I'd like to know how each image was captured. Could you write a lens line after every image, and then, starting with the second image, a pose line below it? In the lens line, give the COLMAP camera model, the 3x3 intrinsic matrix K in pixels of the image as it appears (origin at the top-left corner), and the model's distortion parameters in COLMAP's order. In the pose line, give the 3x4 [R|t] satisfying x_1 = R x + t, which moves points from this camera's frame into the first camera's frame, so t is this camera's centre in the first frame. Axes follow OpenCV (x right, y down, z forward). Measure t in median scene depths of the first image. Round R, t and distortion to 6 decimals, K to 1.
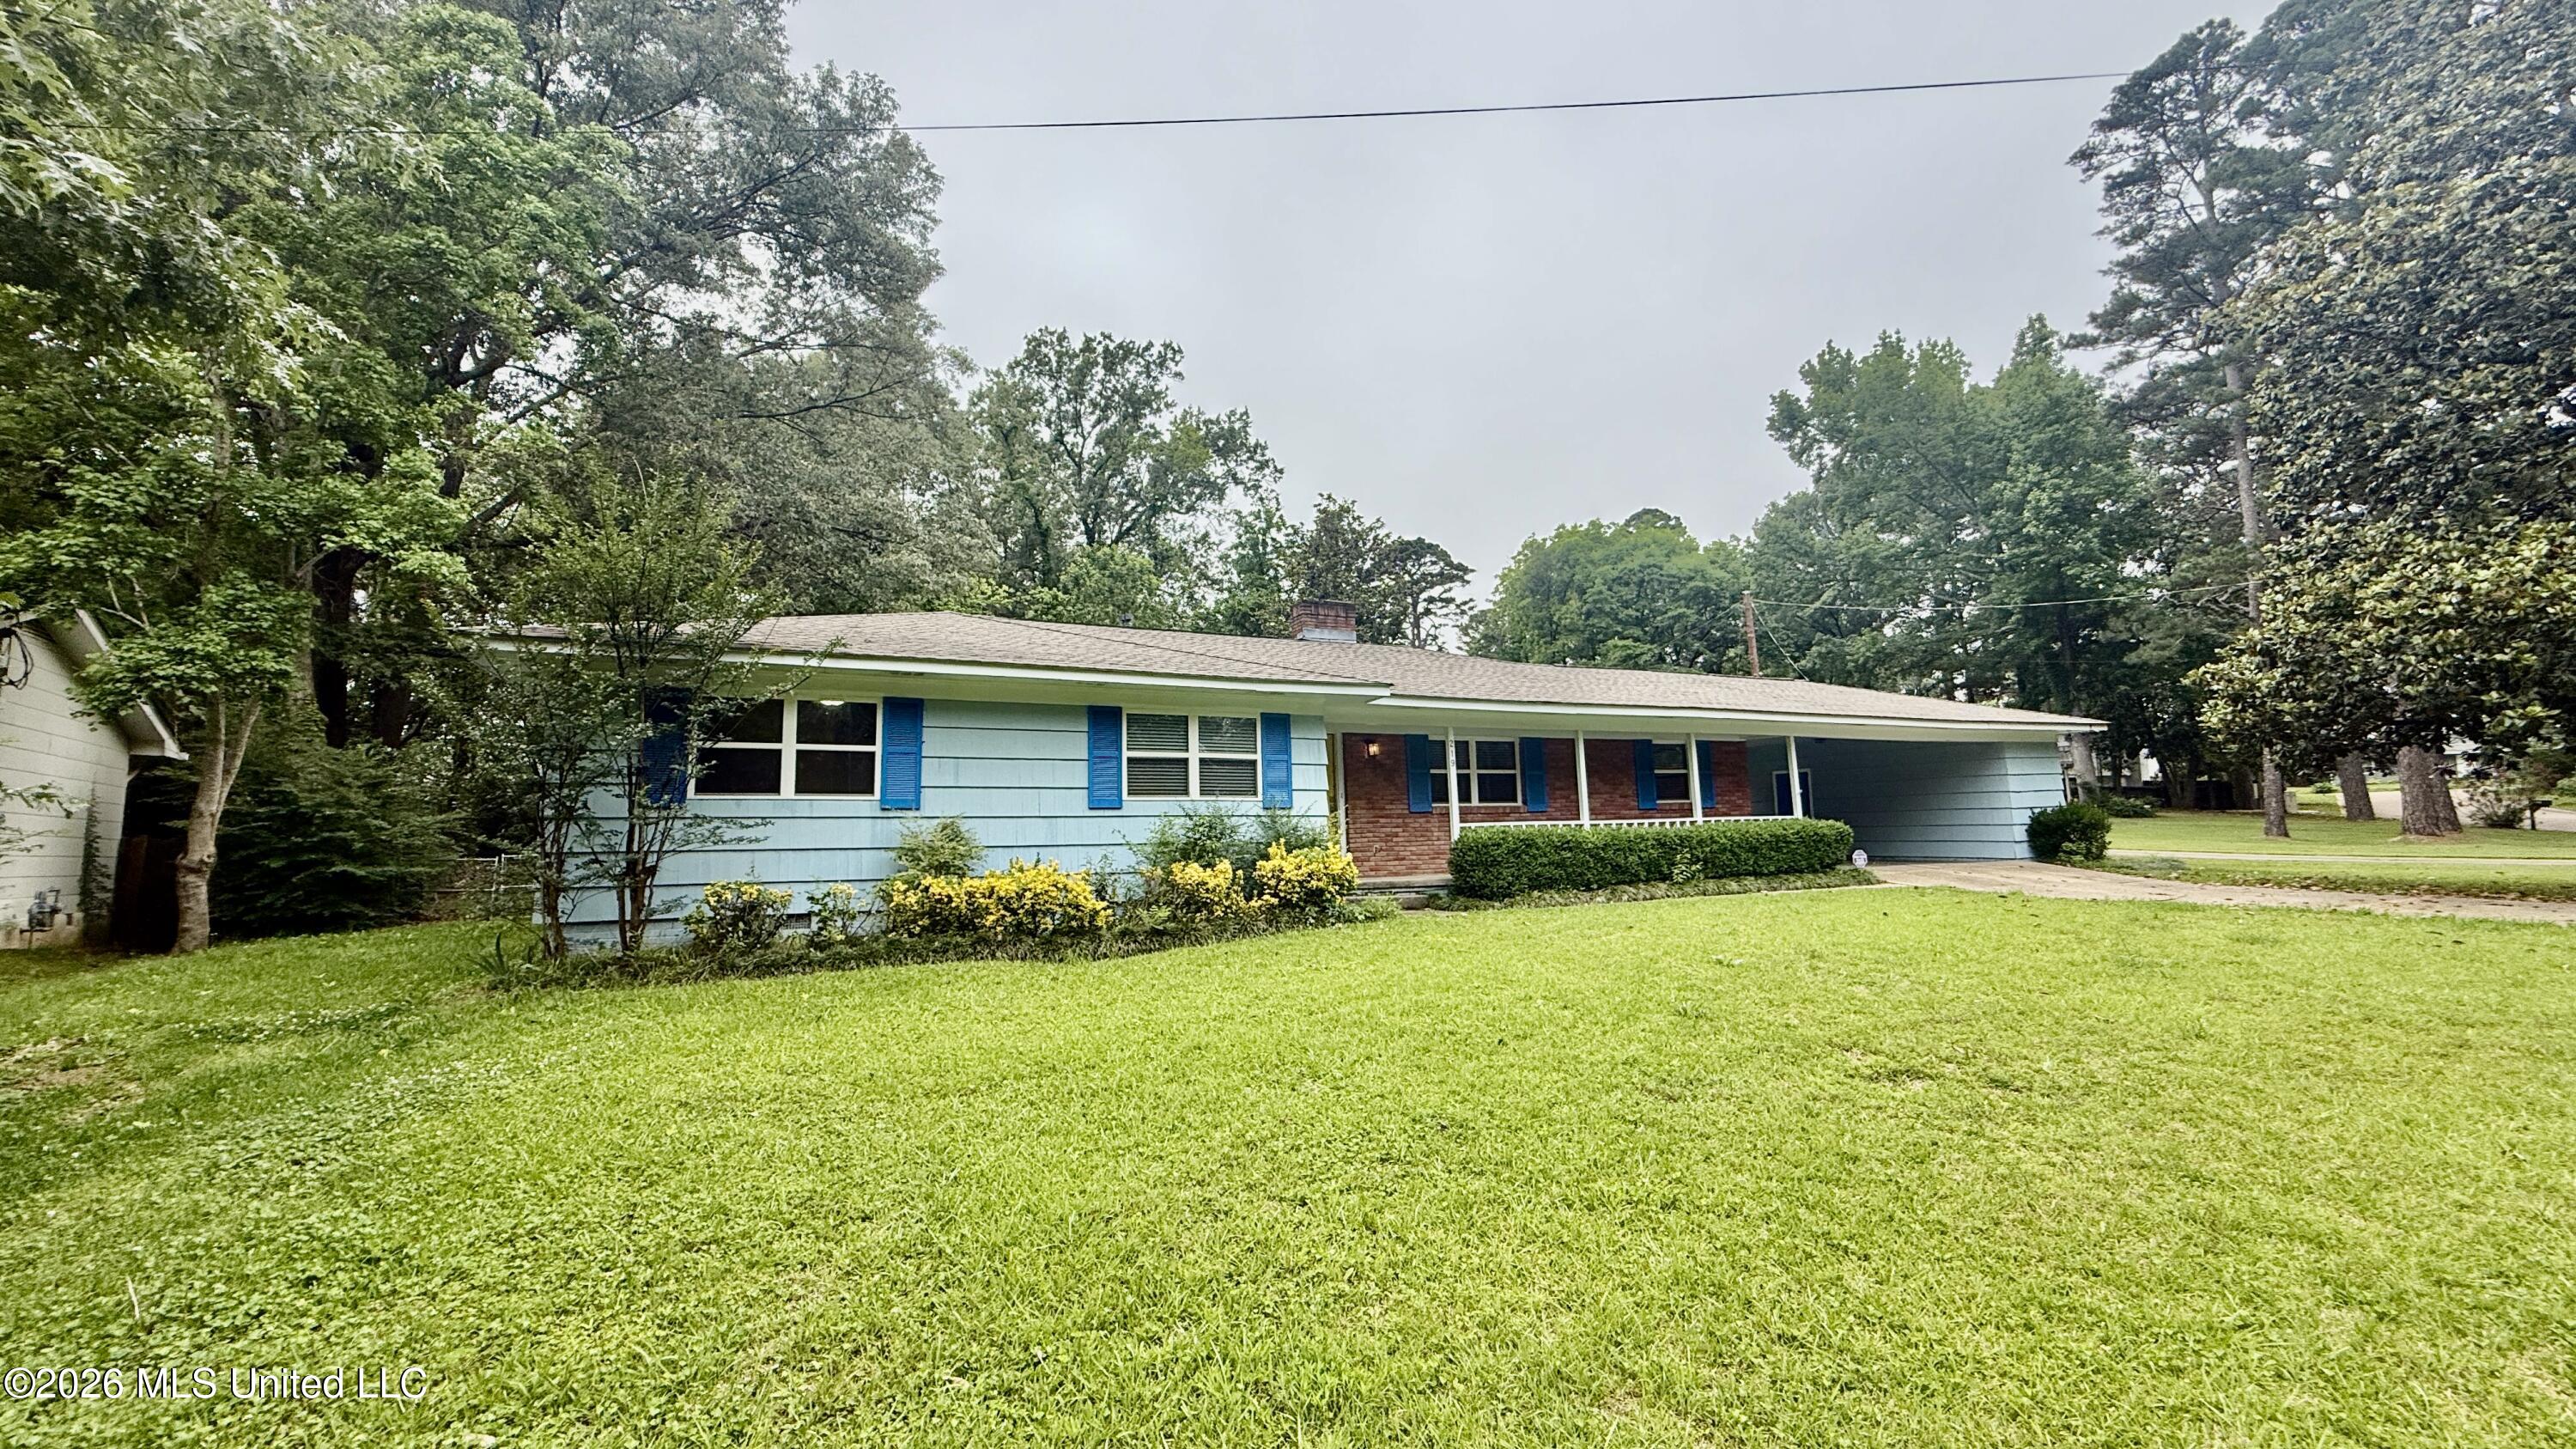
lens RADIAL K [[1019.5, 0, 1288.1], [0, 1019.5, 718.5], [0, 0, 1]] dist [0.001163, -0.000205]
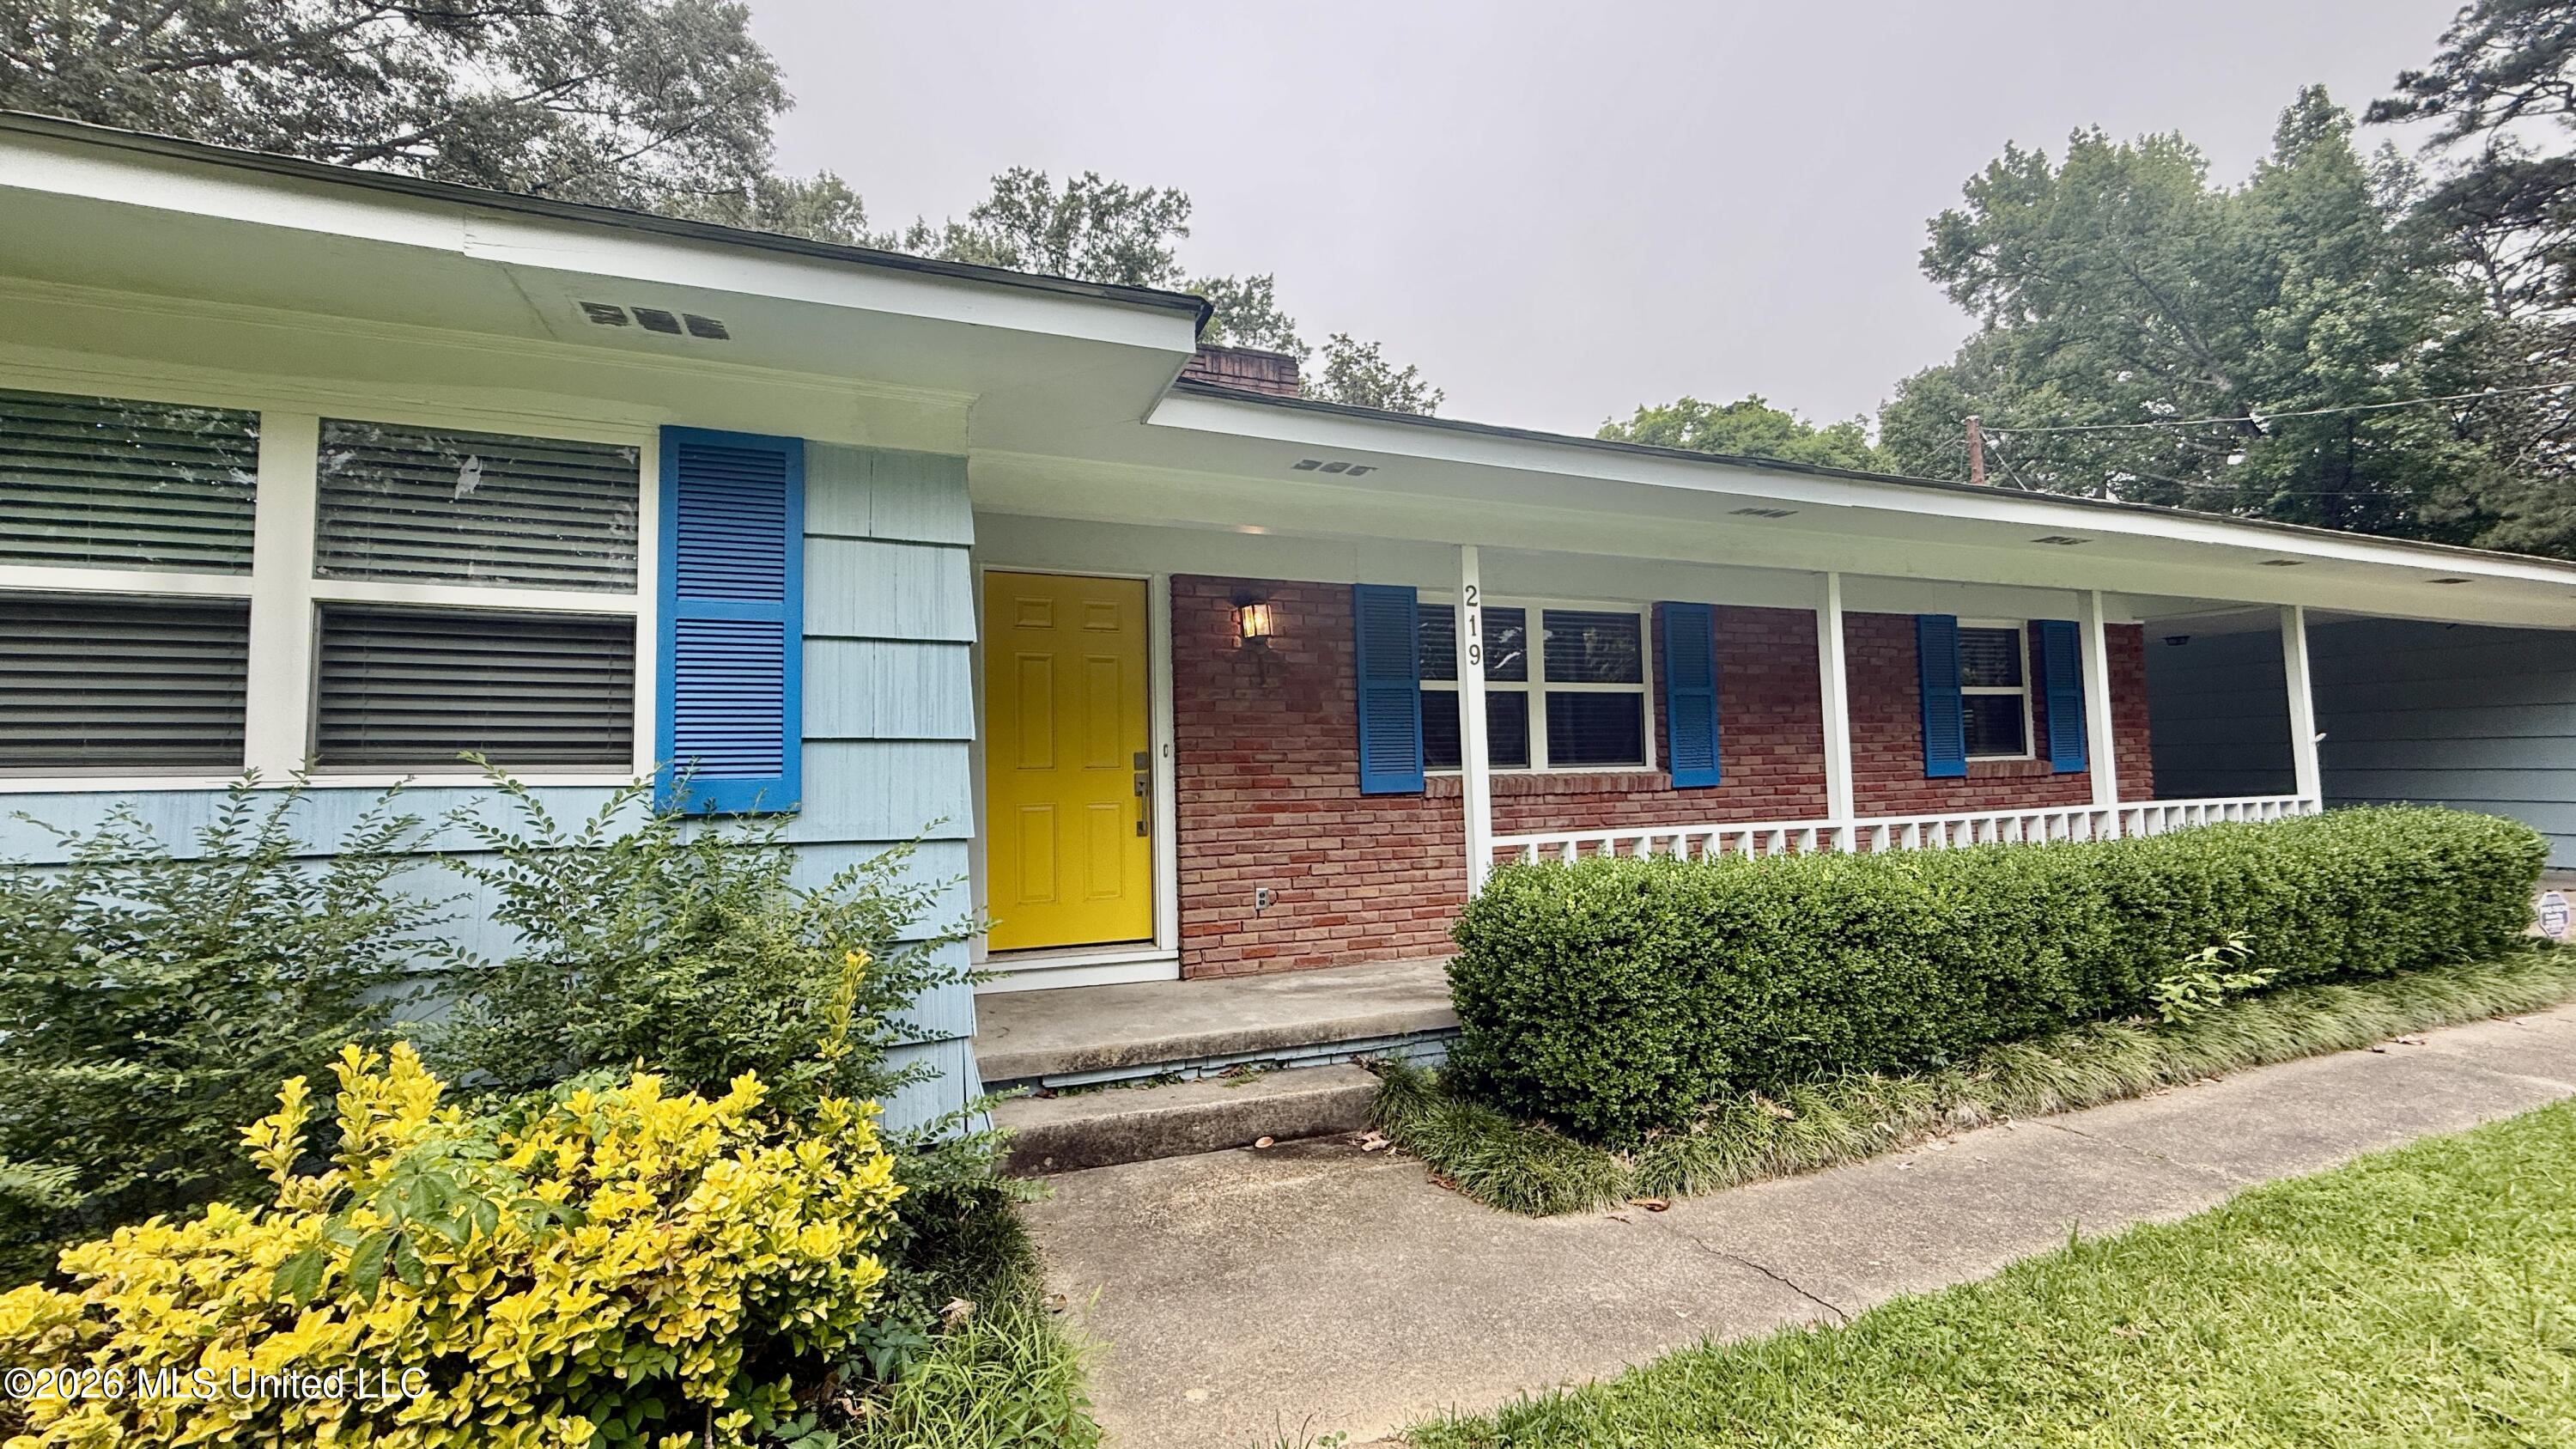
lens RADIAL K [[1019.5, 0, 1282.9], [0, 1019.5, 710.3], [0, 0, 1]] dist [0.001163, -0.000205]
pose [[0.998060, 0.000900, -0.062255, 0.041845], [0.002649, 0.998376, 0.056902, 0.014777], [0.062205, -0.056956, 0.996437, 0.230283]]
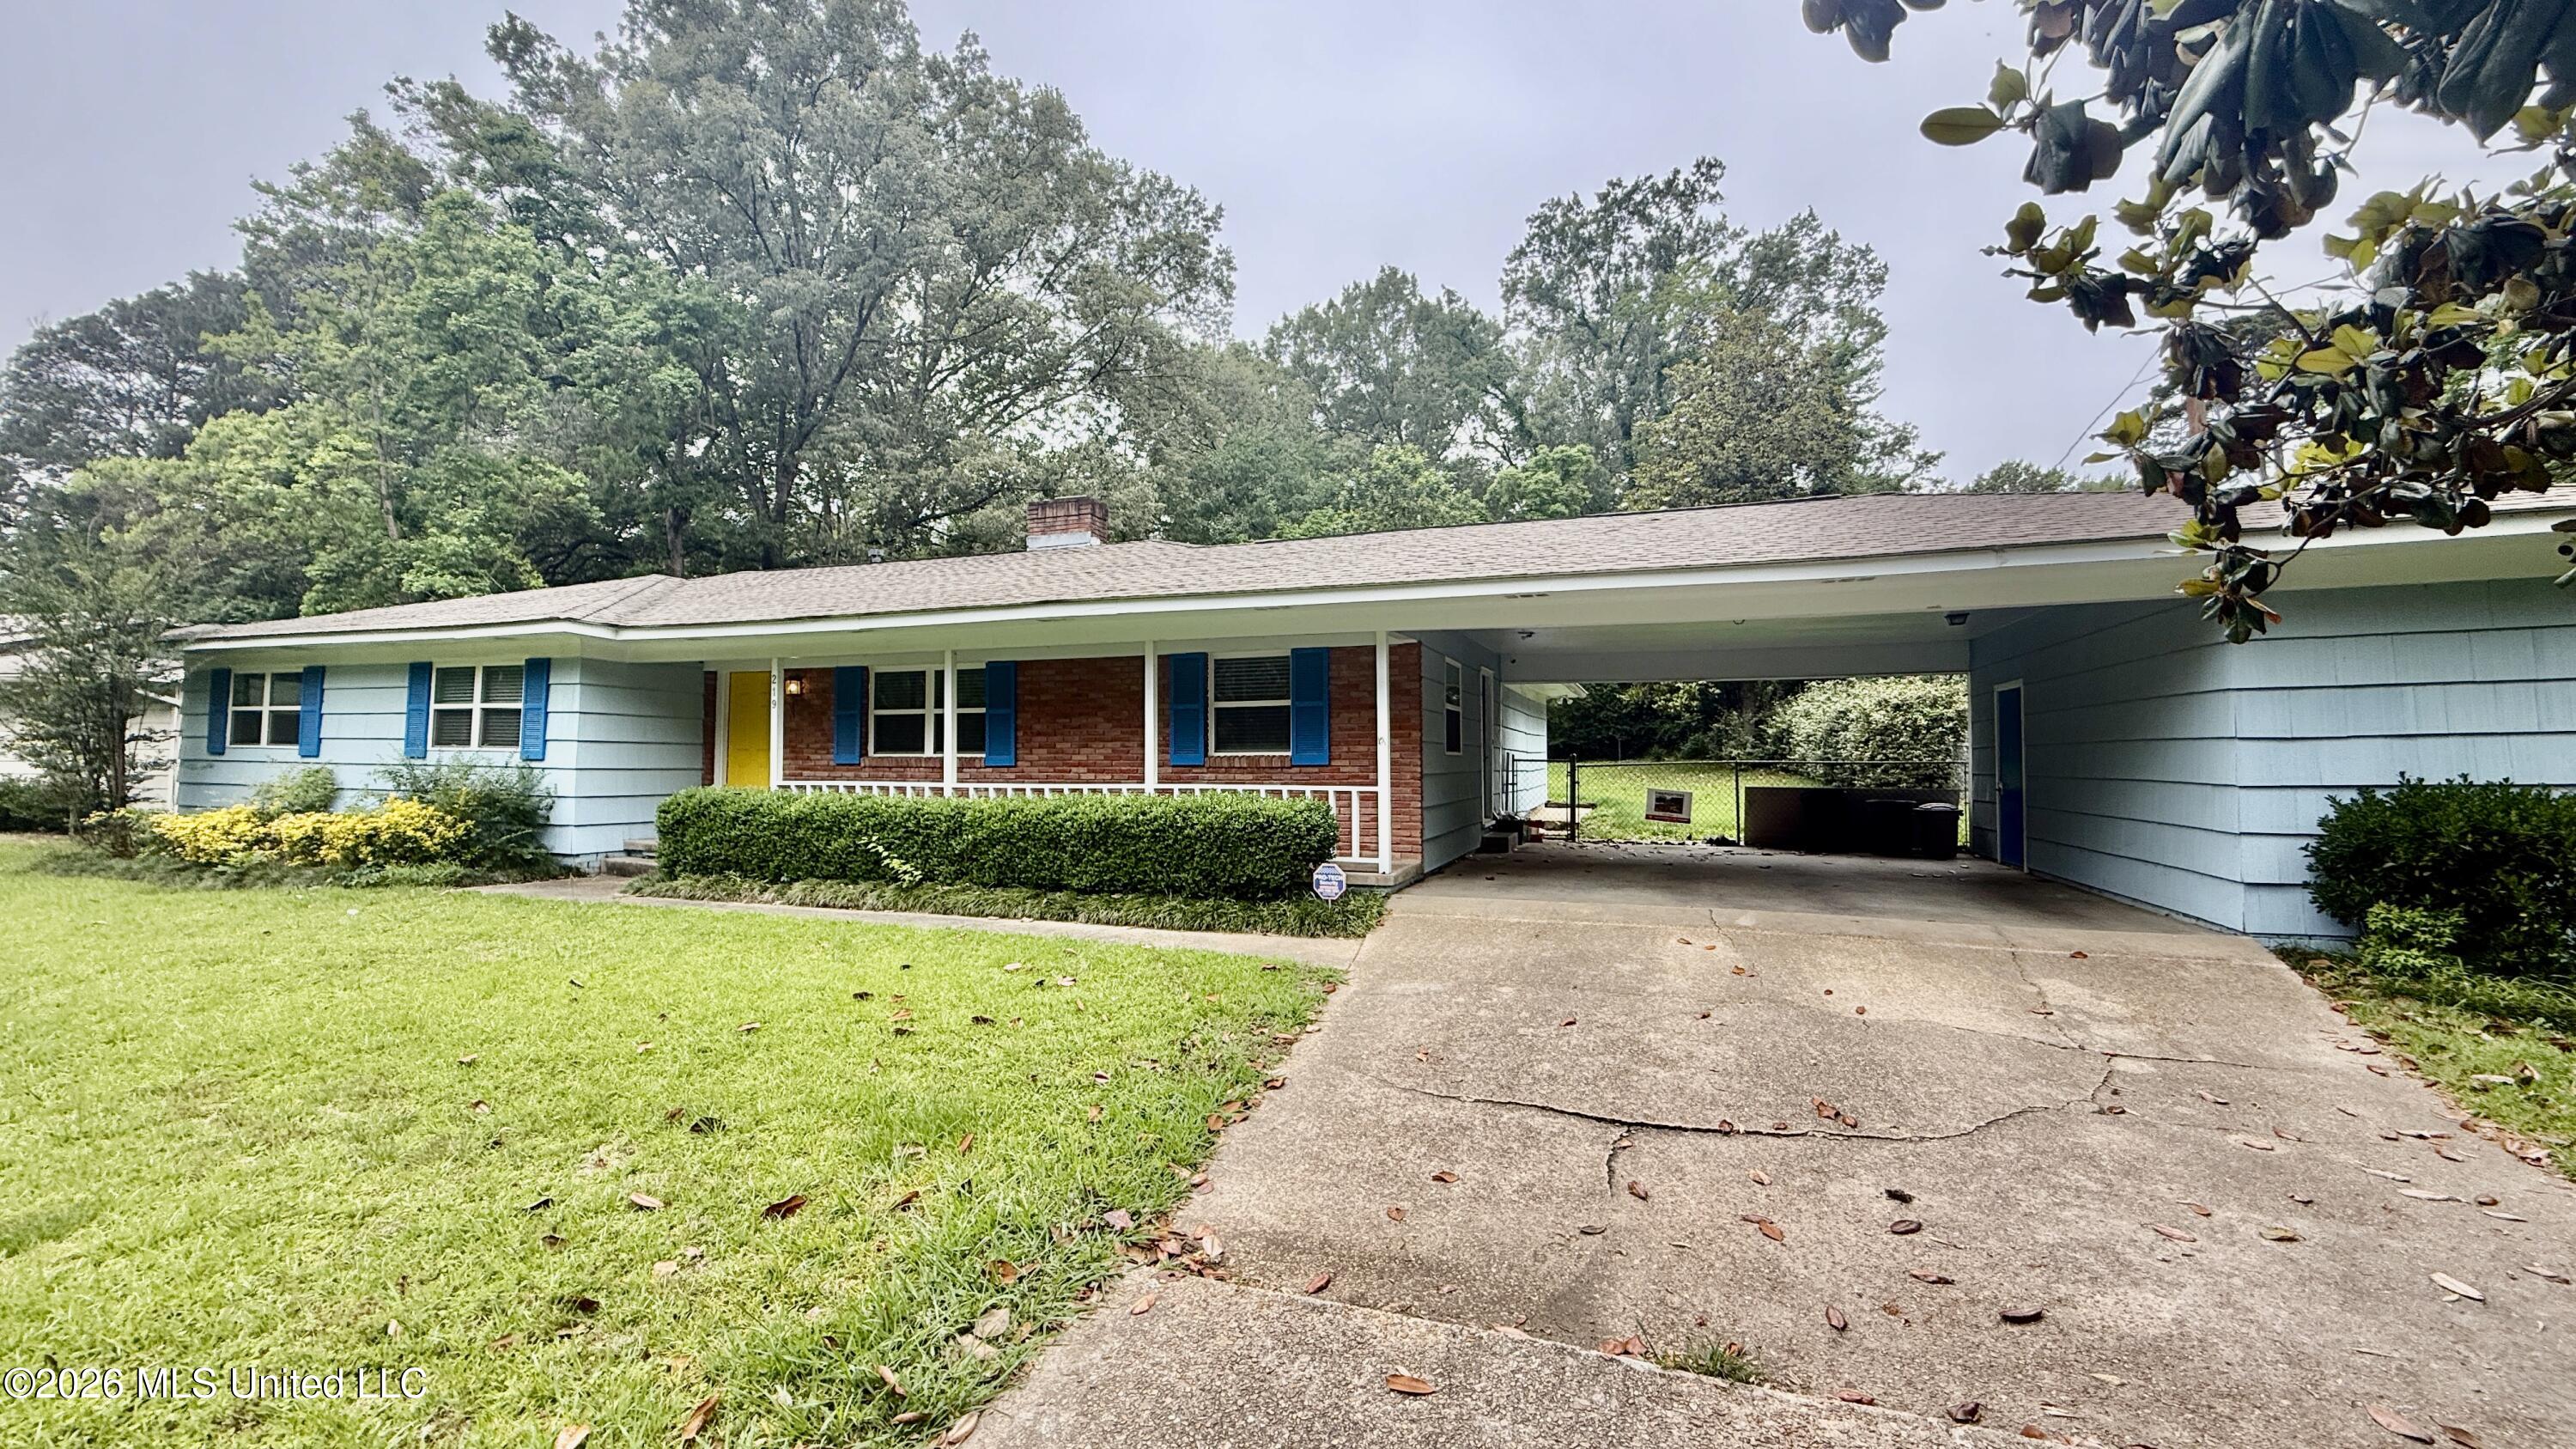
lens RADIAL K [[1019.5, 0, 1290.4], [0, 1019.5, 730.7], [0, 0, 1]] dist [0.001163, -0.000205]
pose [[0.703342, 0.002606, -0.710846, 0.346687], [0.061484, 0.996023, 0.064487, 0.013042], [0.708187, -0.089062, 0.700385, 0.252196]]
